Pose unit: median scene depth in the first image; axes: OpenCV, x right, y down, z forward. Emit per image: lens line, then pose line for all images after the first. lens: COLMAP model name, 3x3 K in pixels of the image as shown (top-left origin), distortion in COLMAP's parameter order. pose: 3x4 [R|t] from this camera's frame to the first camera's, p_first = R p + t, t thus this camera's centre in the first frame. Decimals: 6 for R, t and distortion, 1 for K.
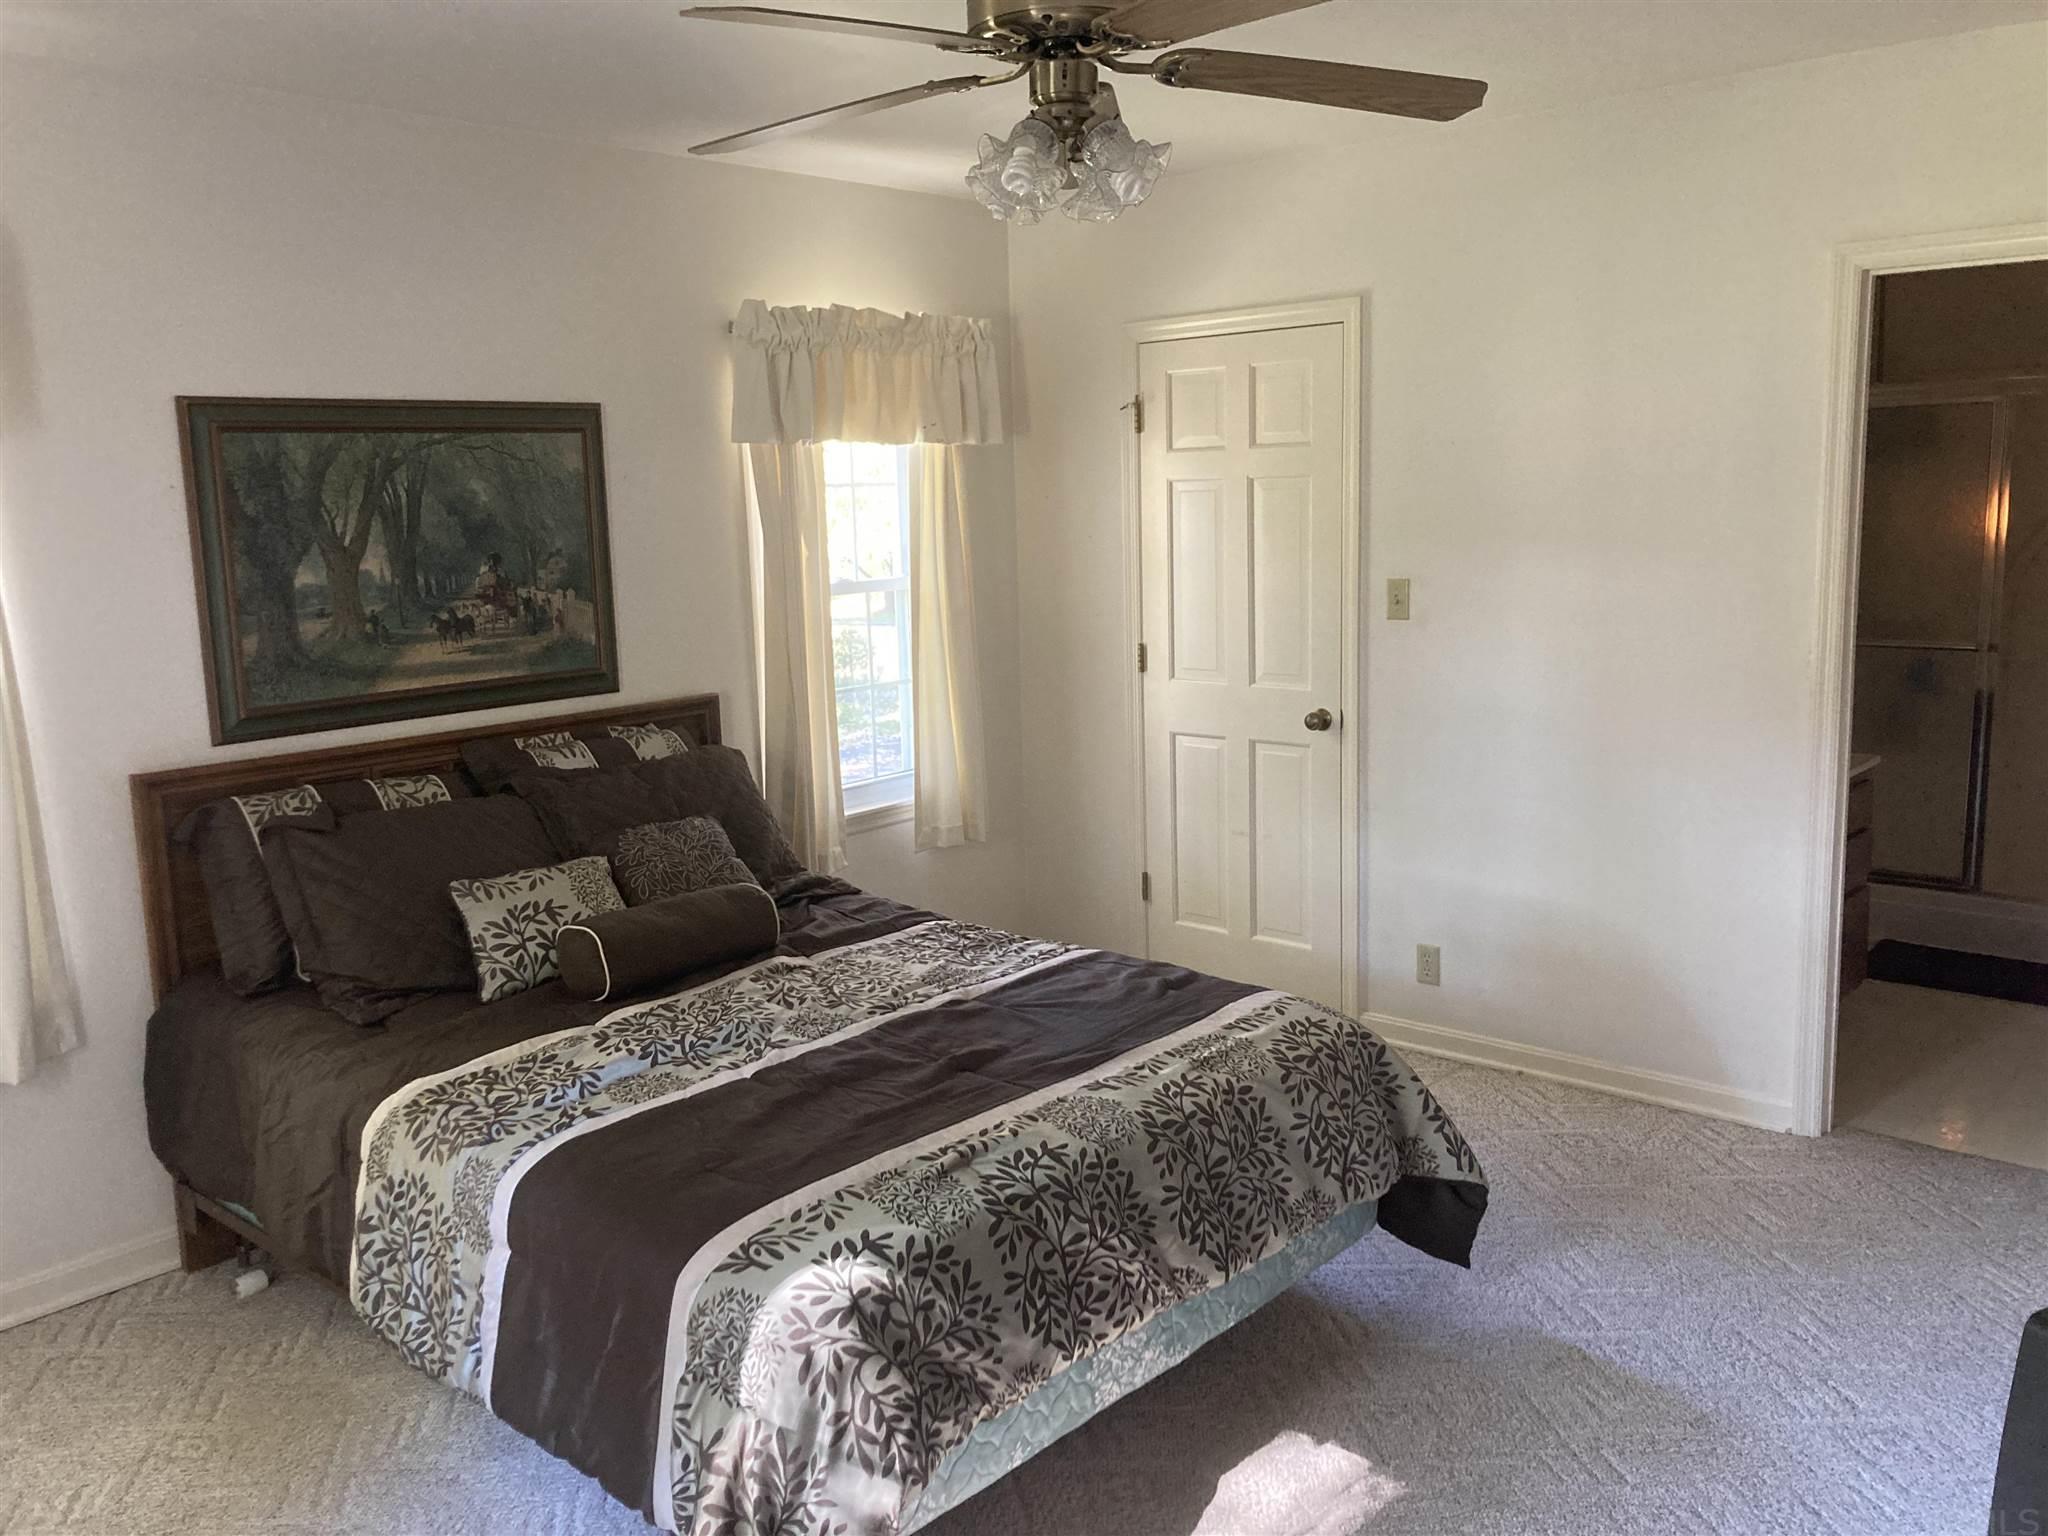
lens RADIAL K [[1687.6, 0, 1020.1], [0, 1687.6, 775.0], [0, 0, 1]] dist [0.036412, 0.004294]
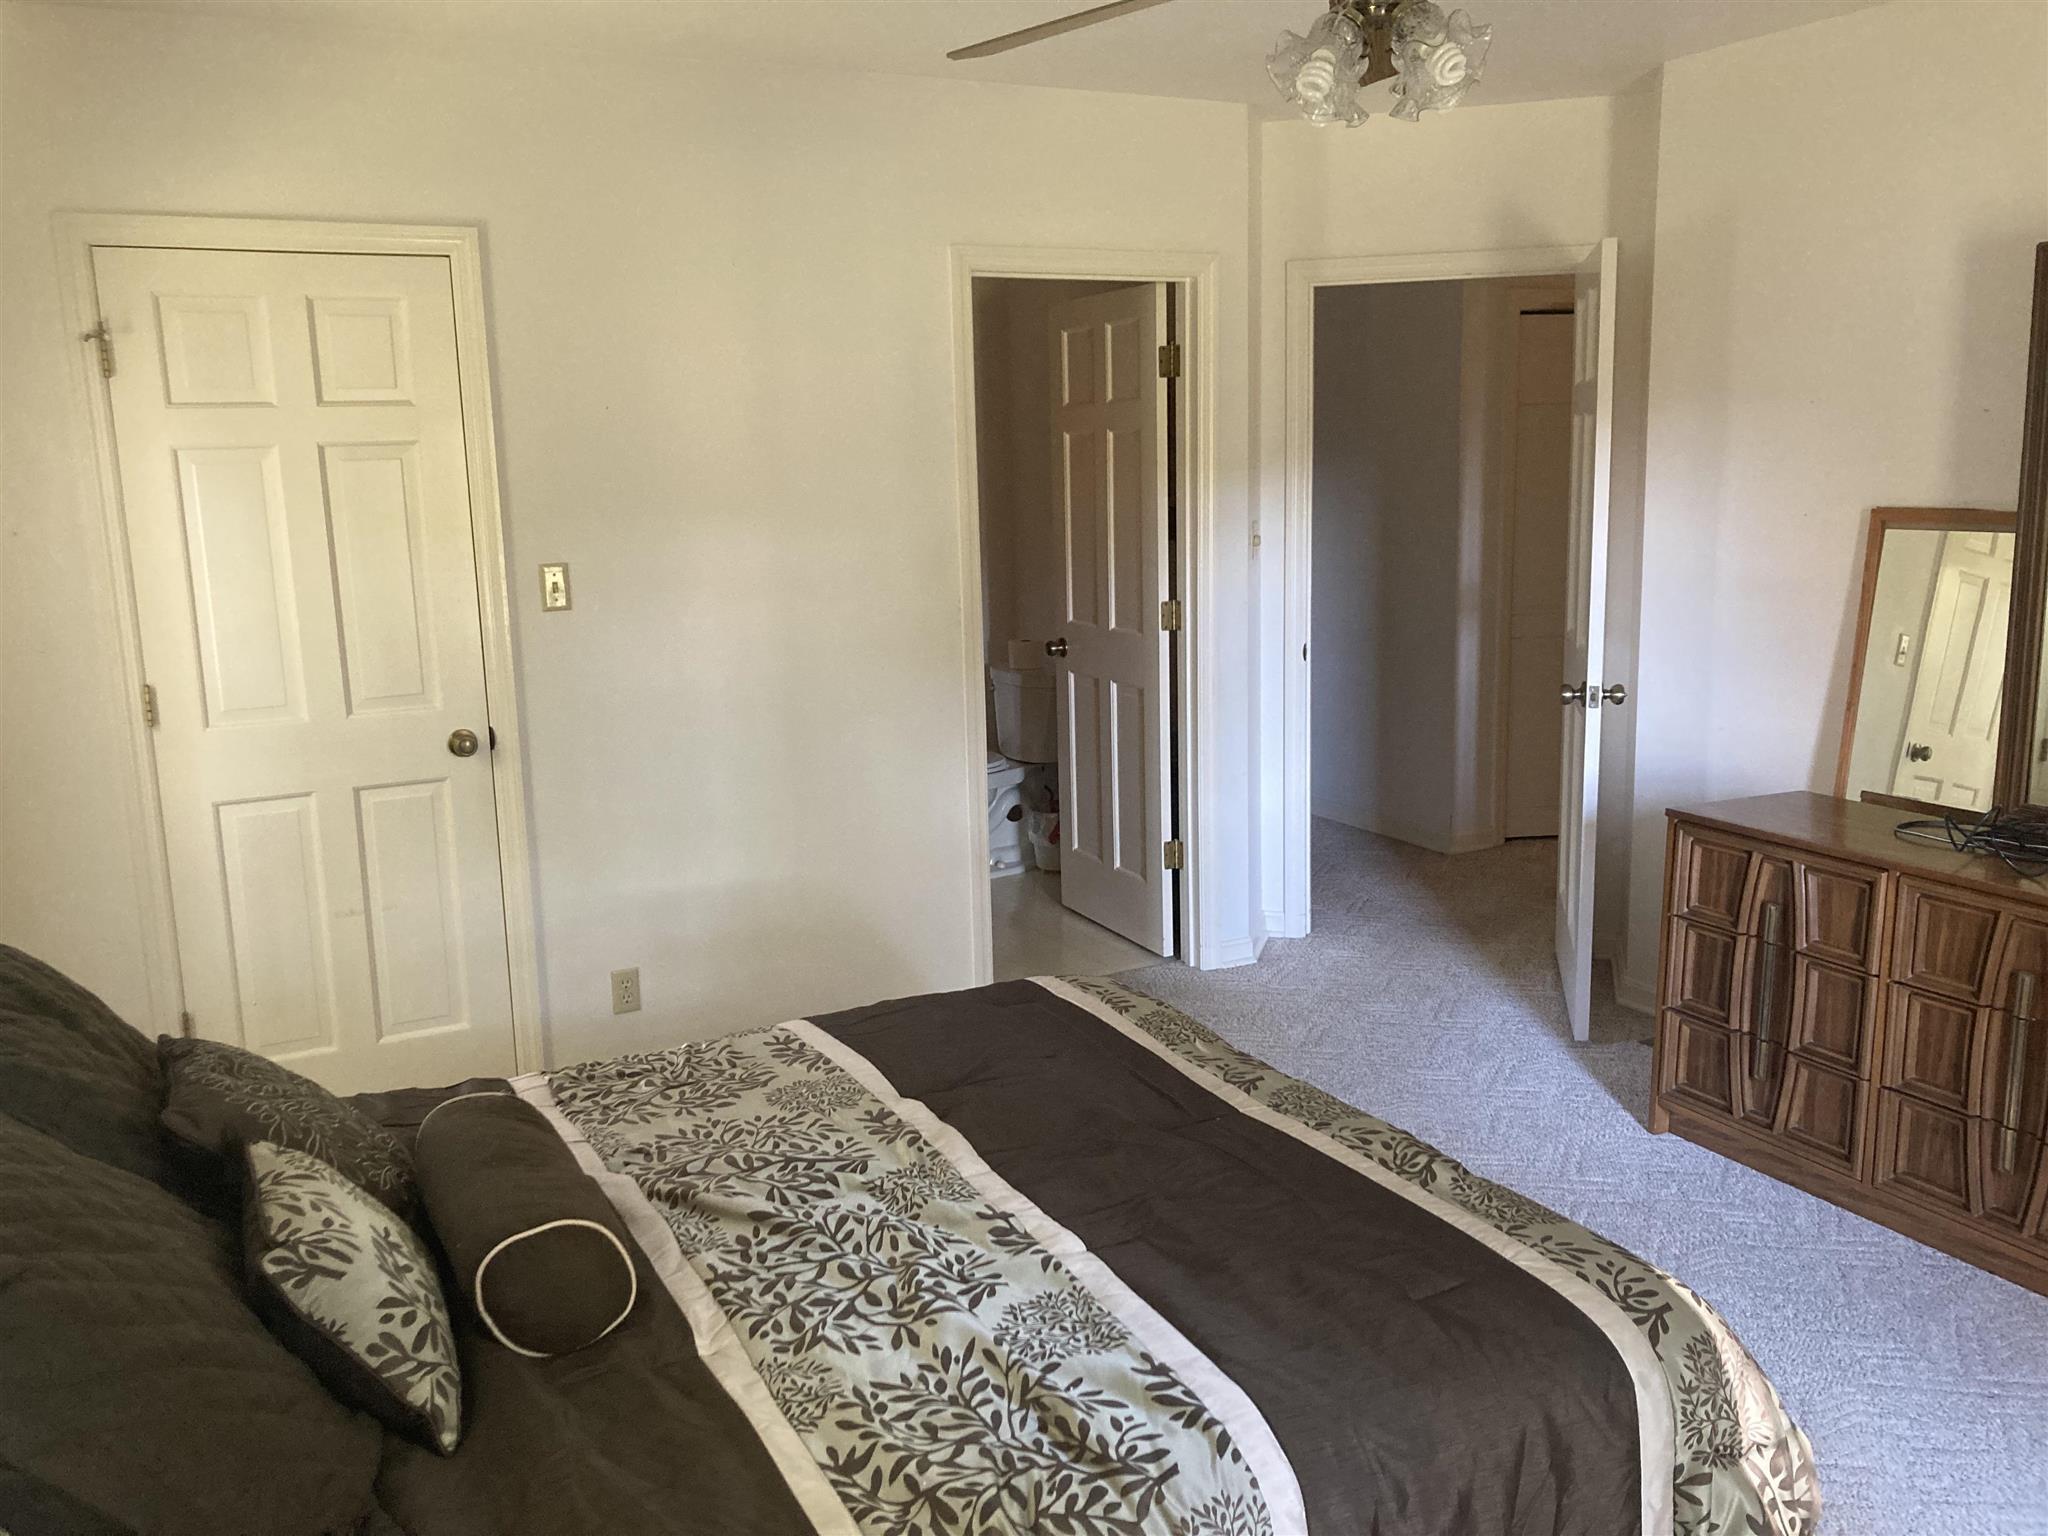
lens RADIAL K [[1687.6, 0, 1018.0], [0, 1687.6, 762.2], [0, 0, 1]] dist [0.036412, 0.004294]
pose [[0.348627, -0.156908, 0.924034, -0.491067], [0.174455, 0.979522, 0.100511, -0.059958], [-0.920883, 0.126162, 0.368861, 0.457503]]
